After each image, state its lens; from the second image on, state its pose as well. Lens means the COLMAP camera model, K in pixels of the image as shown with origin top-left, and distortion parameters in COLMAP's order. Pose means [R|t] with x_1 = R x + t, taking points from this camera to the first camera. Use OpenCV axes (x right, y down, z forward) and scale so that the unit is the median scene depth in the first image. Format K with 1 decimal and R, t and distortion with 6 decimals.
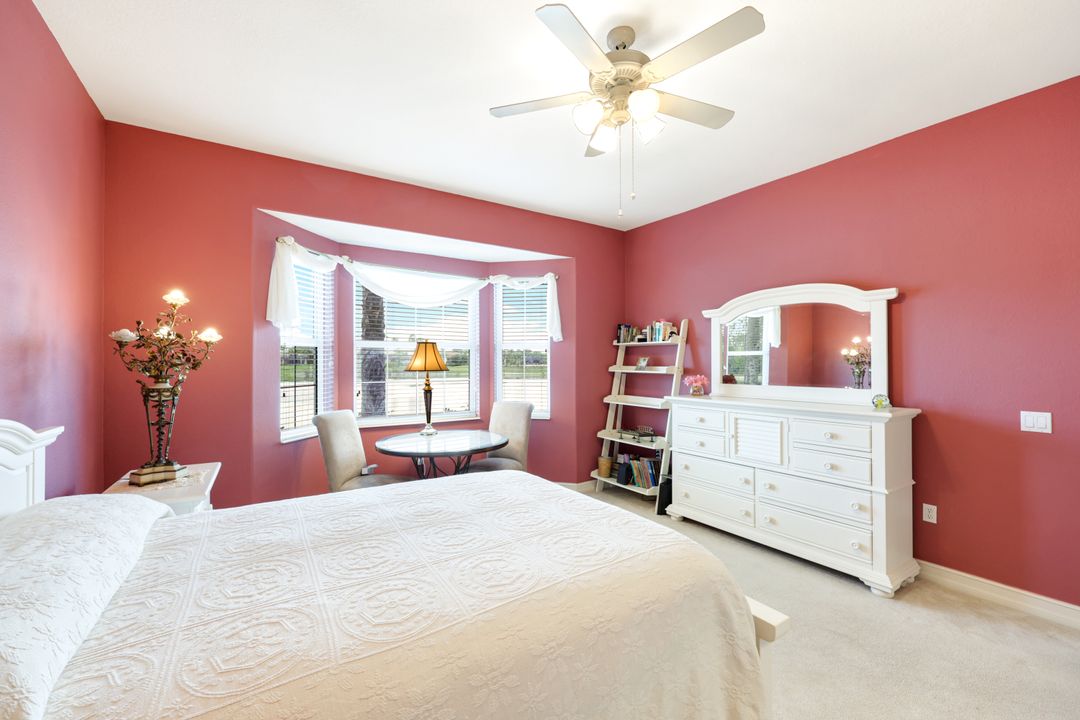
lens RADIAL K [[438.5, 0, 541.4], [0, 438.5, 359.2], [0, 0, 1]] dist [0.011777, 0.000373]
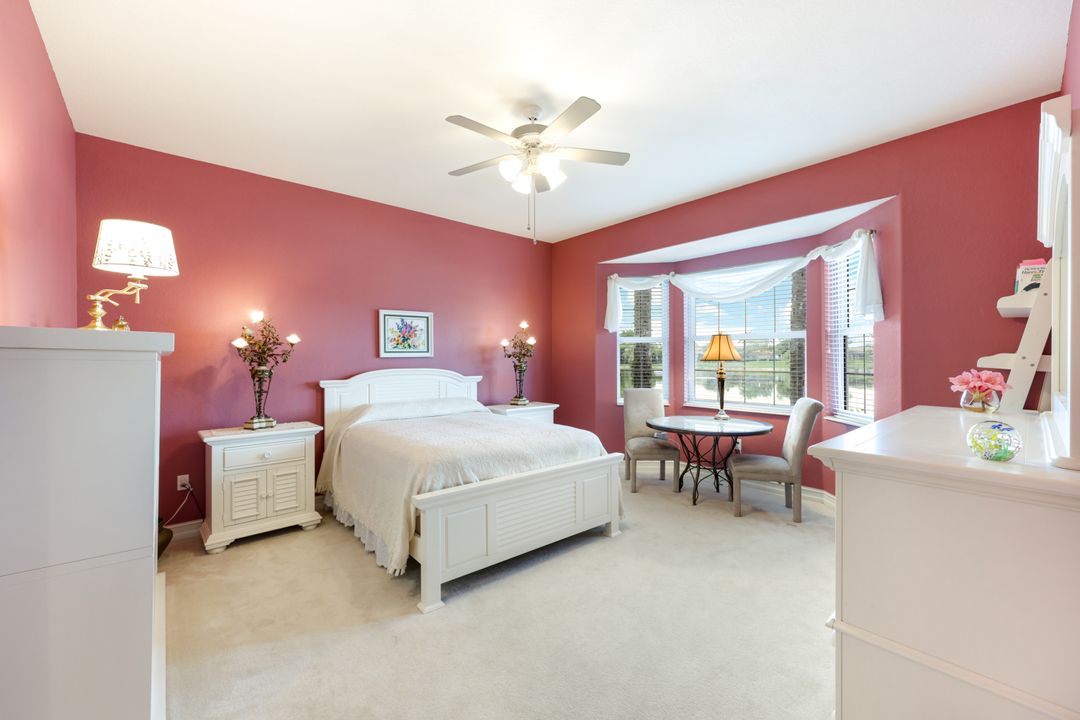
lens RADIAL K [[438.5, 0, 539.6], [0, 438.5, 356.5], [0, 0, 1]] dist [0.011777, 0.000373]
pose [[0.149220, -0.006076, -0.988785, 0.749298], [0.007753, 0.999958, -0.004974, 0.017452], [0.988774, -0.006923, 0.149260, 0.398023]]
